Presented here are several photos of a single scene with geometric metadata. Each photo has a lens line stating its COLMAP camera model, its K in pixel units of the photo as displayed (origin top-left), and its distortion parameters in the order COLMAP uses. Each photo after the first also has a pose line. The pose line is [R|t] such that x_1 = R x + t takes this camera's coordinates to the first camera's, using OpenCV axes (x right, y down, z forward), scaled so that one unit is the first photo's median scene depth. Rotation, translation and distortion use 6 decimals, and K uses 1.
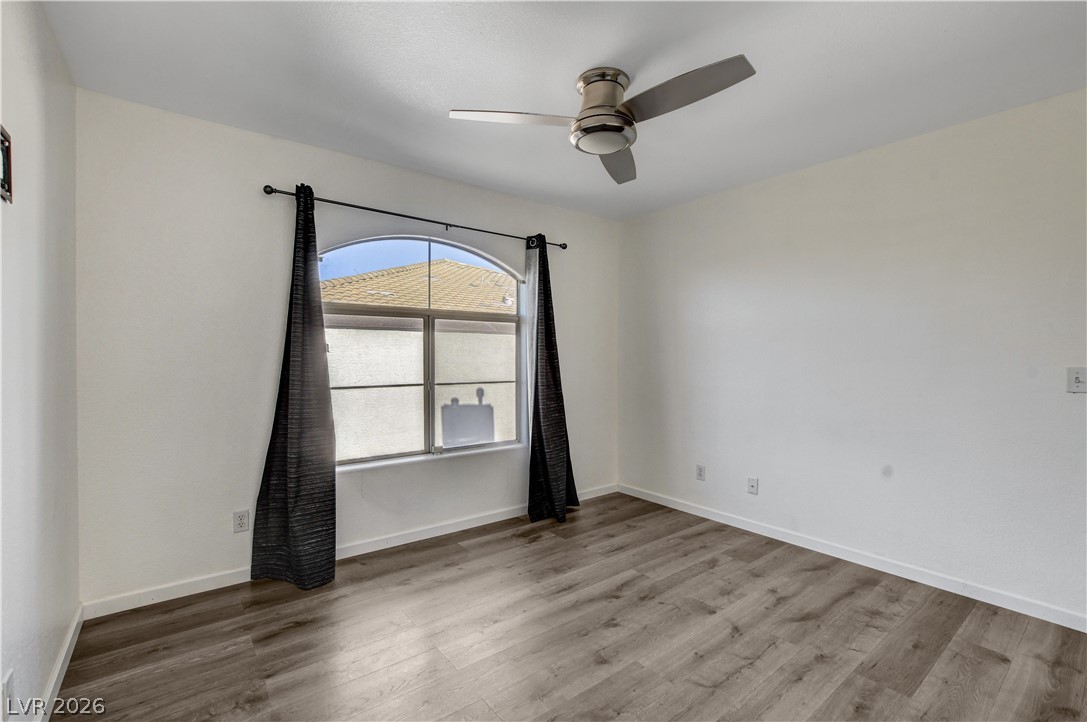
lens RADIAL K [[478.2, 0, 543.9], [0, 478.2, 361.4], [0, 0, 1]] dist [-0.025552, 0.004252]
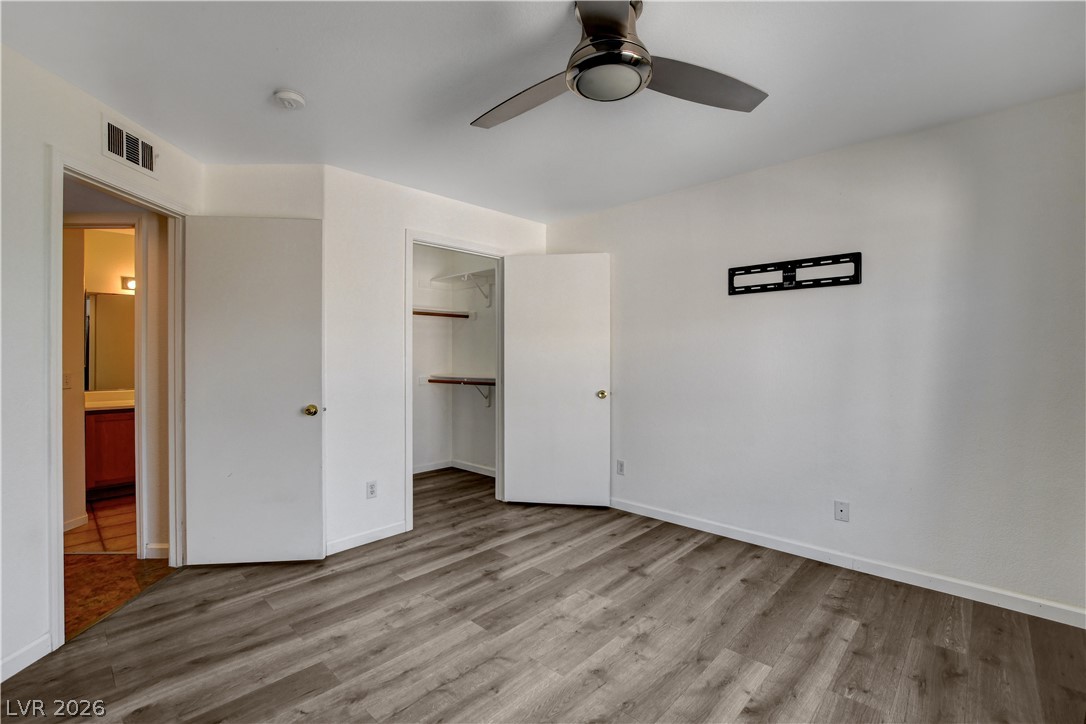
lens RADIAL K [[477.7, 0, 545.8], [0, 477.7, 358.6], [0, 0, 1]] dist [-0.025552, 0.004252]
pose [[-0.987921, -0.001424, -0.154951, 0.325696], [-0.004001, 0.999859, 0.016325, -0.020585], [0.154906, 0.016747, -0.987787, 1.655904]]
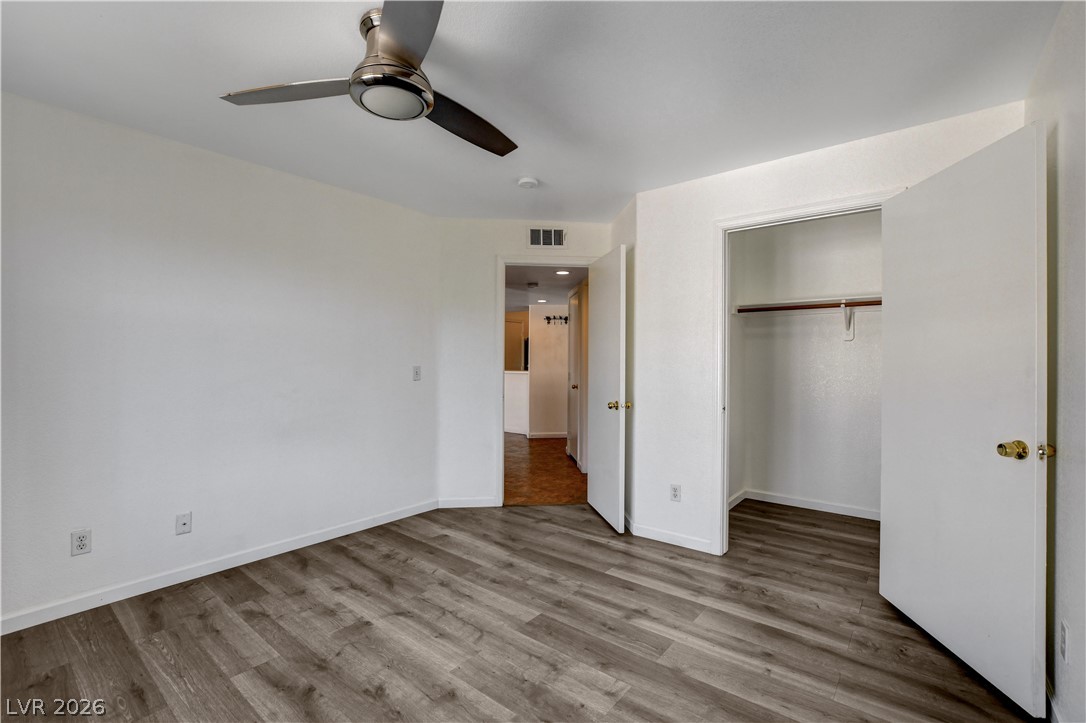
lens RADIAL K [[477.7, 0, 547.2], [0, 477.7, 358.1], [0, 0, 1]] dist [-0.025552, 0.004252]
pose [[-0.229747, 0.000444, 0.973250, -0.690197], [0.007788, 0.999969, 0.001383, -0.014547], [-0.973219, 0.007897, -0.229743, 0.878288]]
